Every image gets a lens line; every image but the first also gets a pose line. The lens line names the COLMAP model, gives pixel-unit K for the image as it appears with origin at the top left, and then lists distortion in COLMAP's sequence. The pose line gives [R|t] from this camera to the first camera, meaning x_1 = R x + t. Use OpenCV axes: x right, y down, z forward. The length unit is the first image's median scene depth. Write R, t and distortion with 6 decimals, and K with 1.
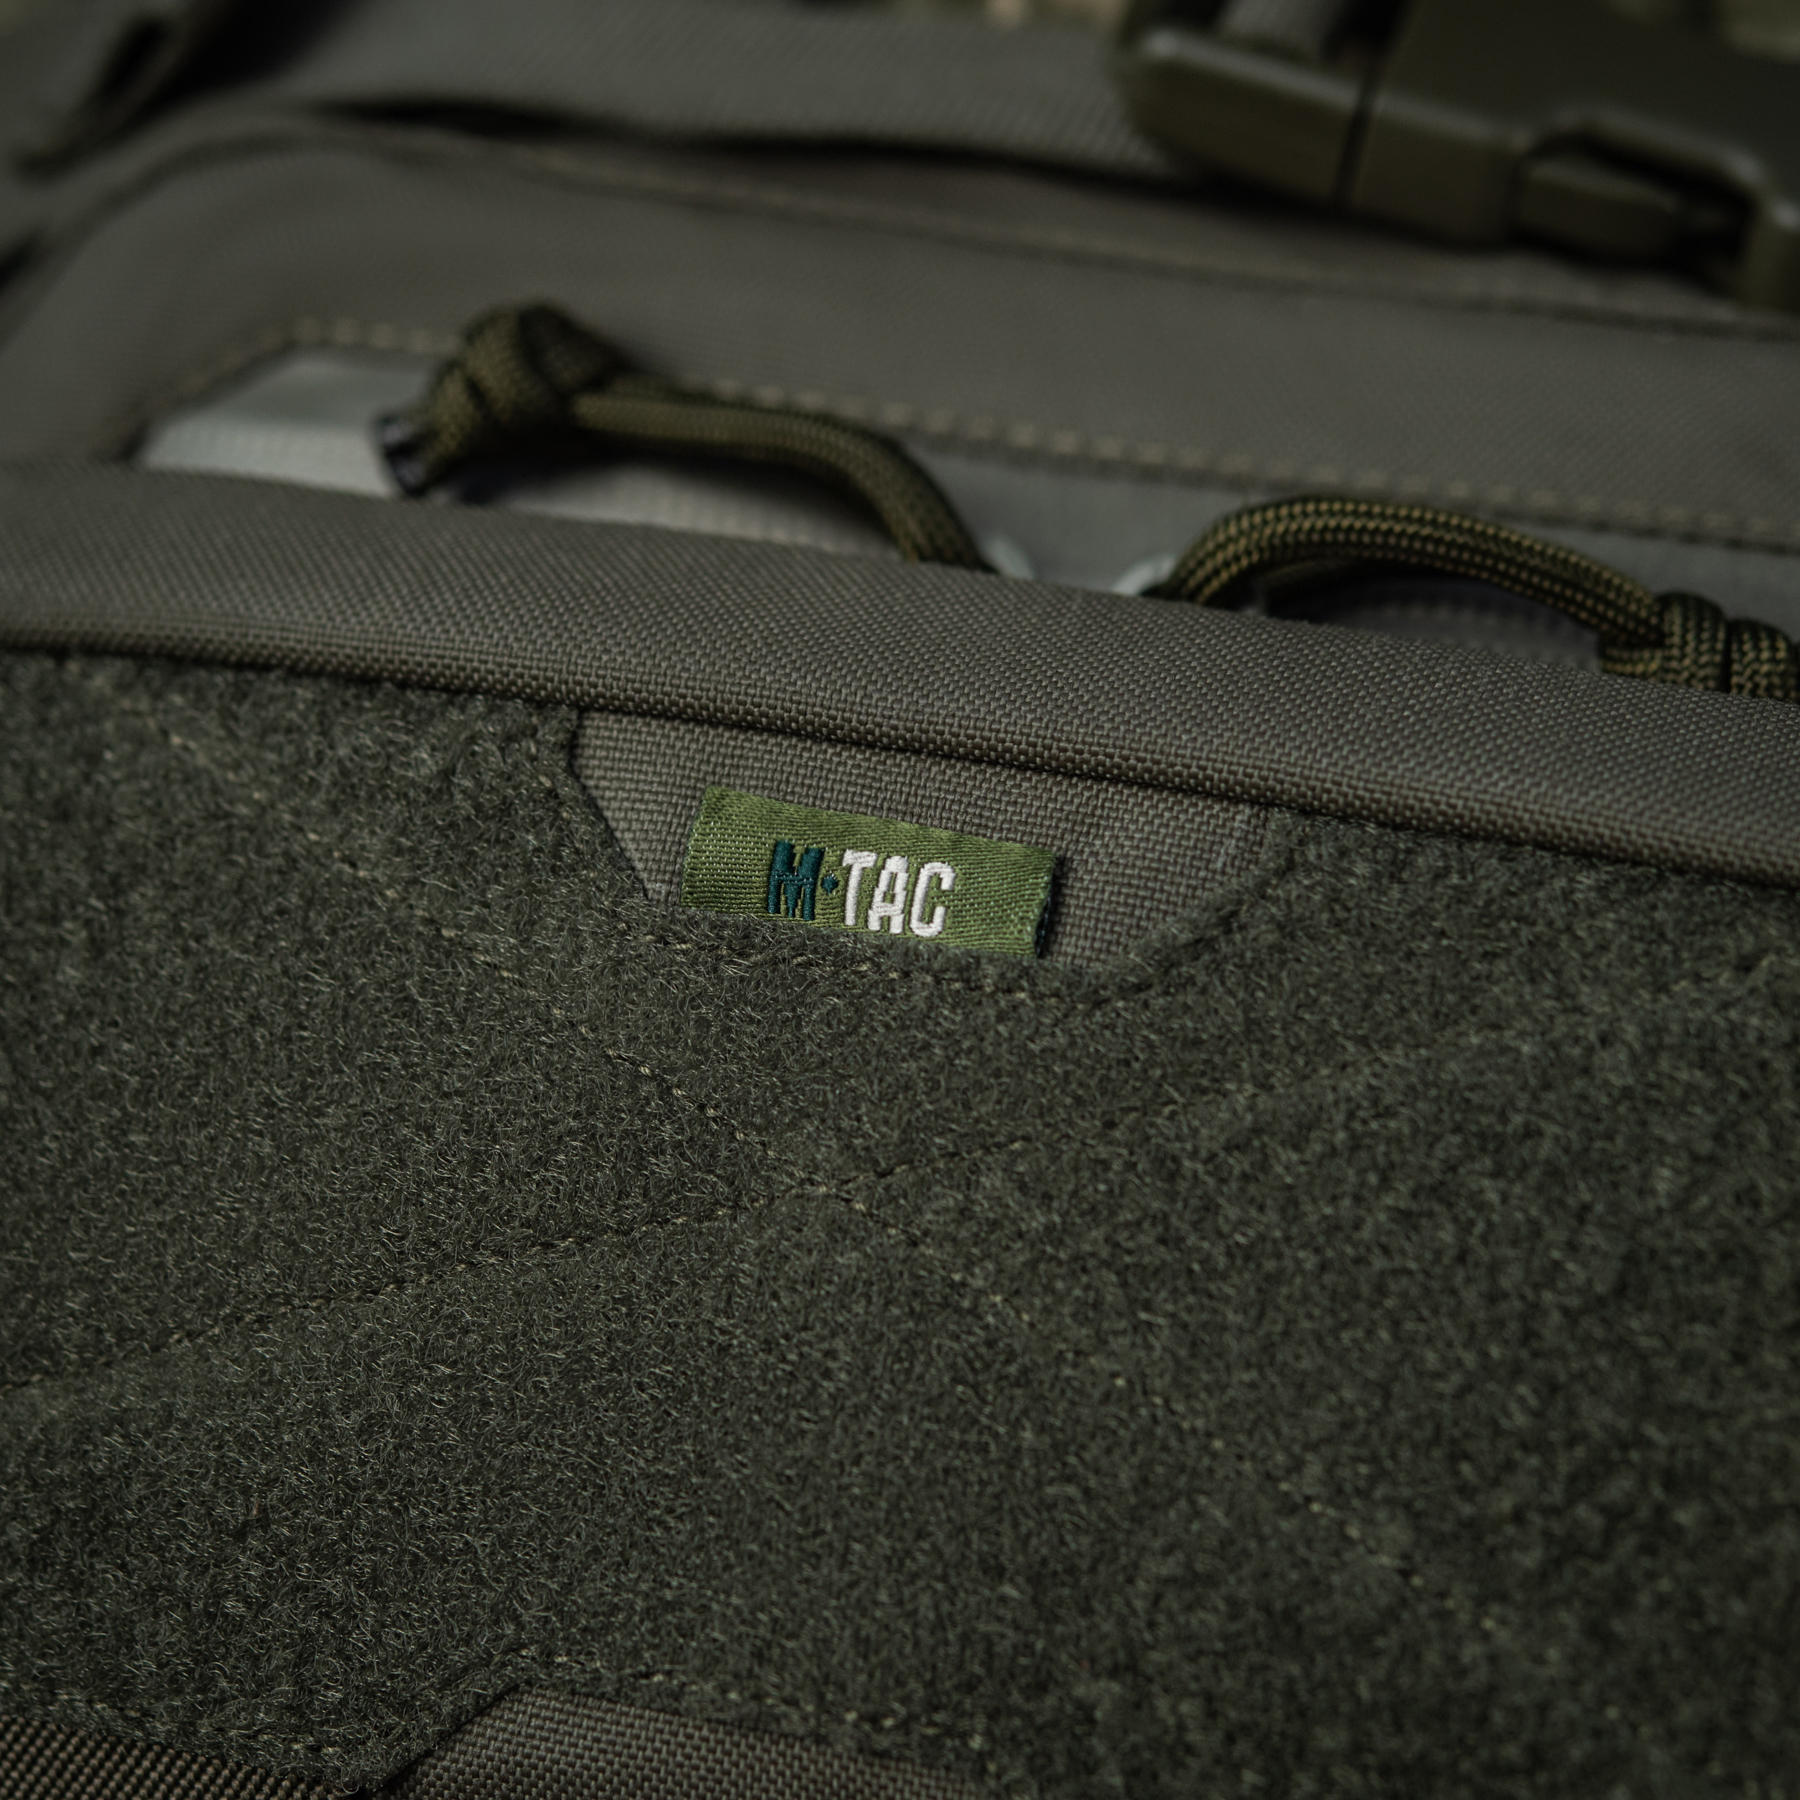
lens RADIAL K [[4648.5, 0, 839.8], [0, 4648.5, 813.5], [0, 0, 1]] dist [-0.038656, 0.770210]
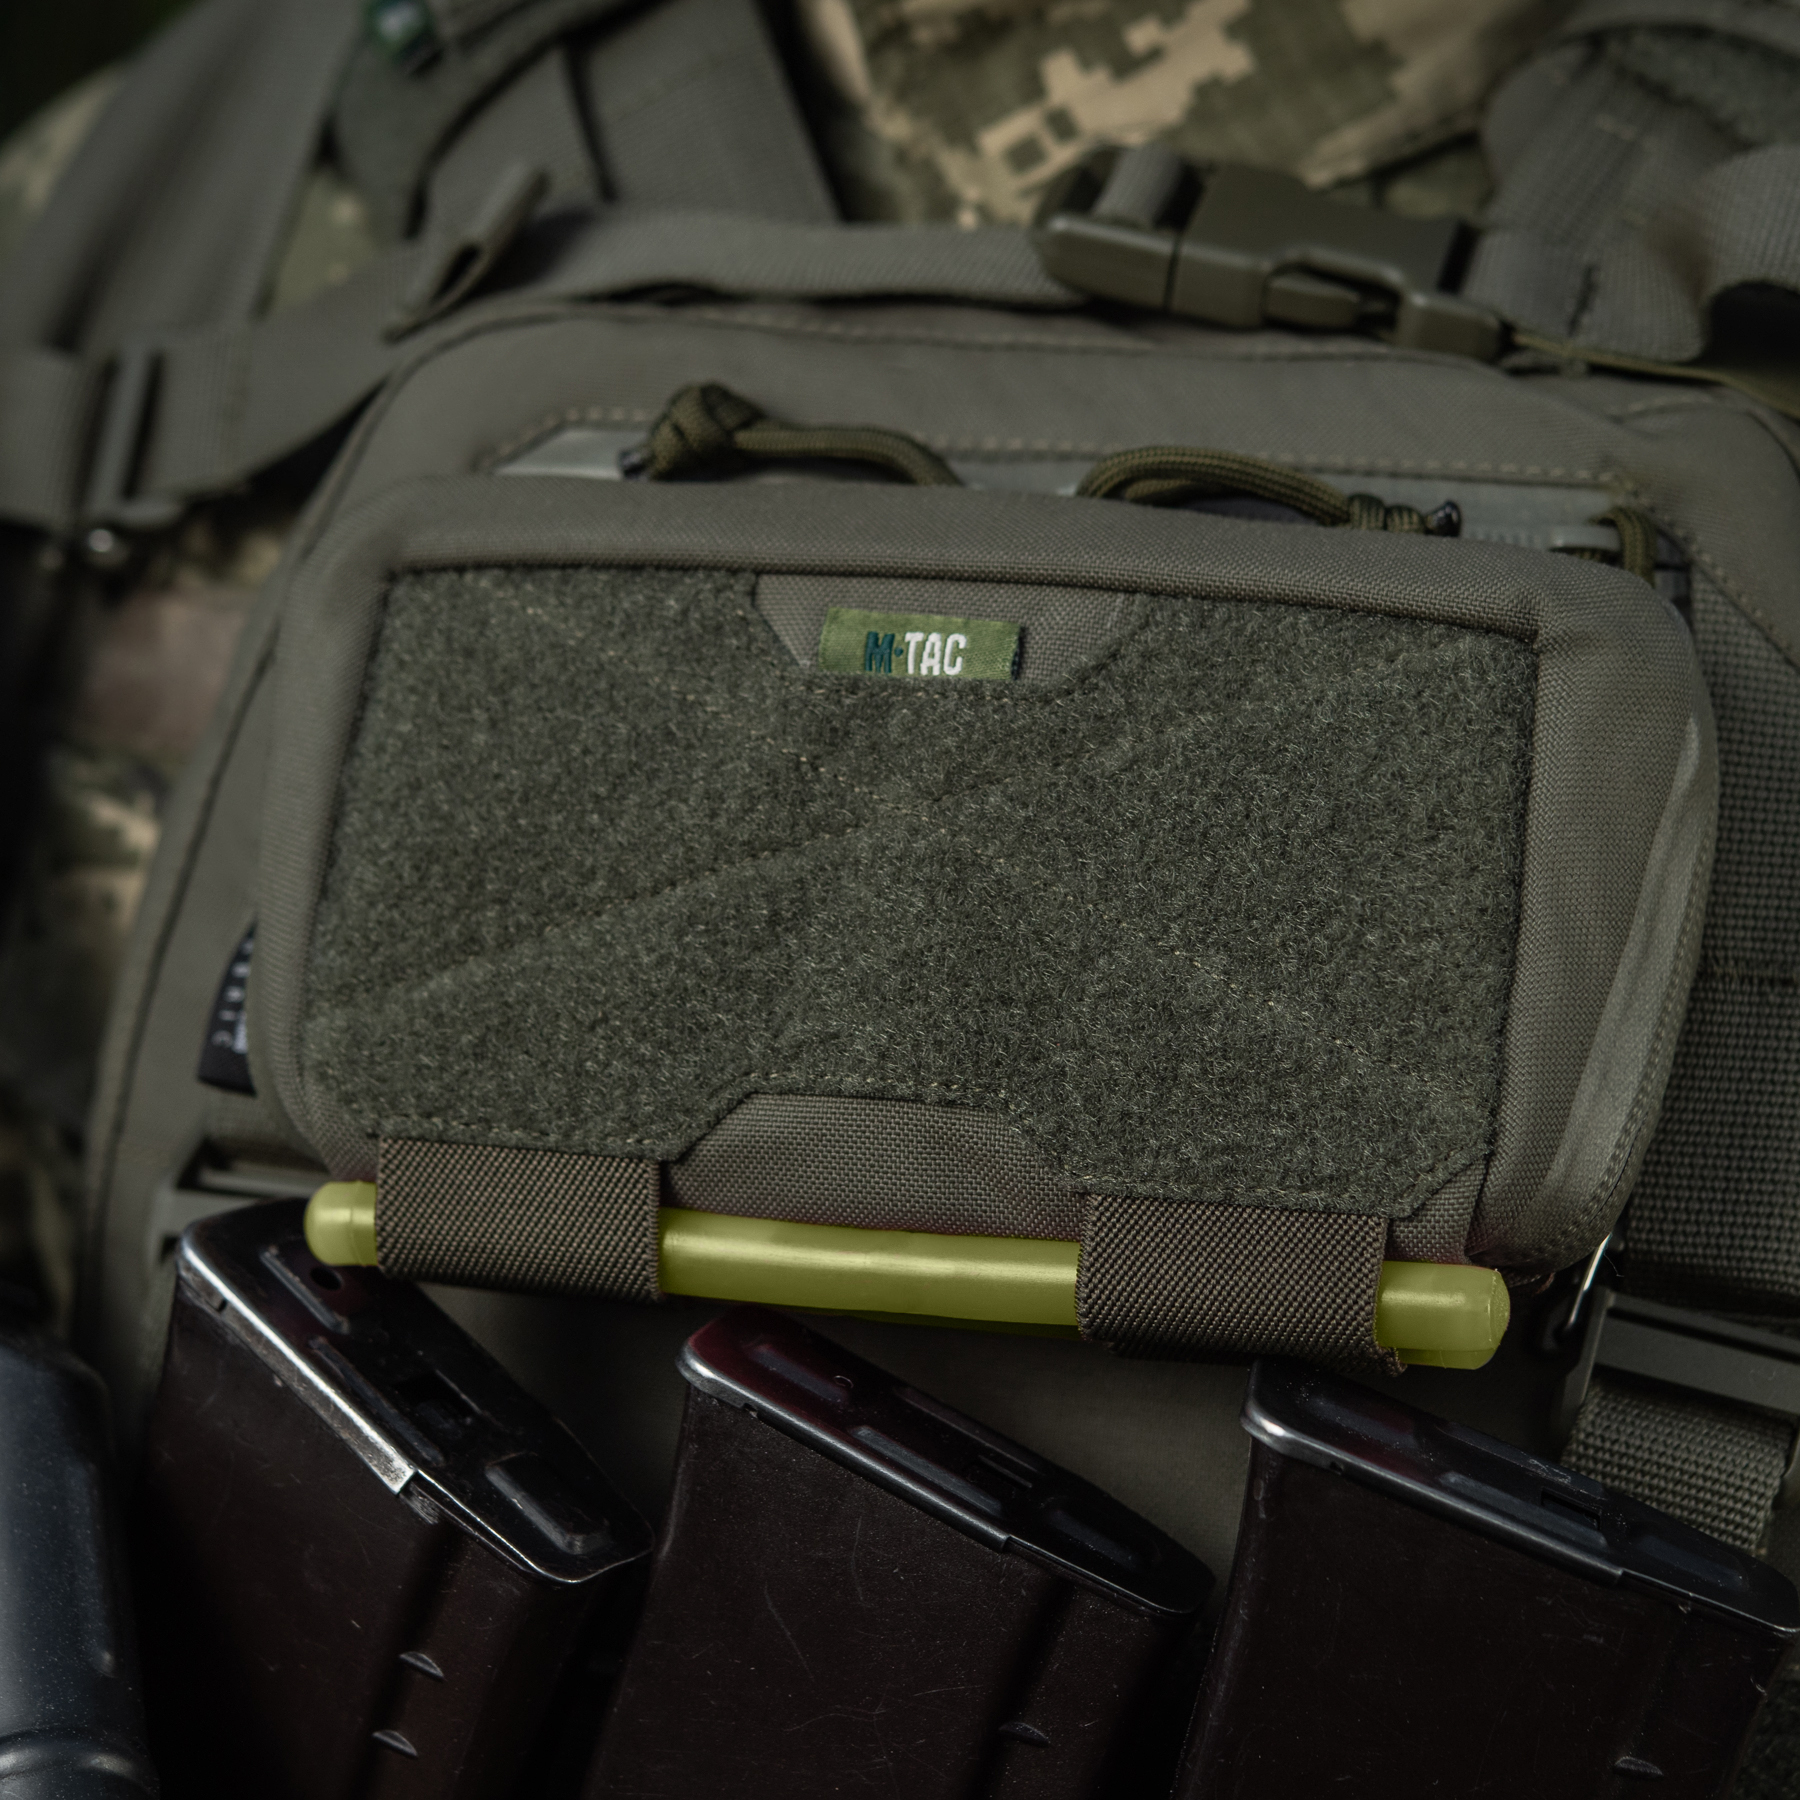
lens RADIAL K [[4197.0, 0, 899.8], [0, 4197.0, 805.1], [0, 0, 1]] dist [0.048899, 0.655916]
pose [[0.998655, -0.048616, 0.018007, -0.034697], [0.050033, 0.994763, -0.089128, 0.223843], [-0.013580, 0.089909, 0.995857, -0.652126]]
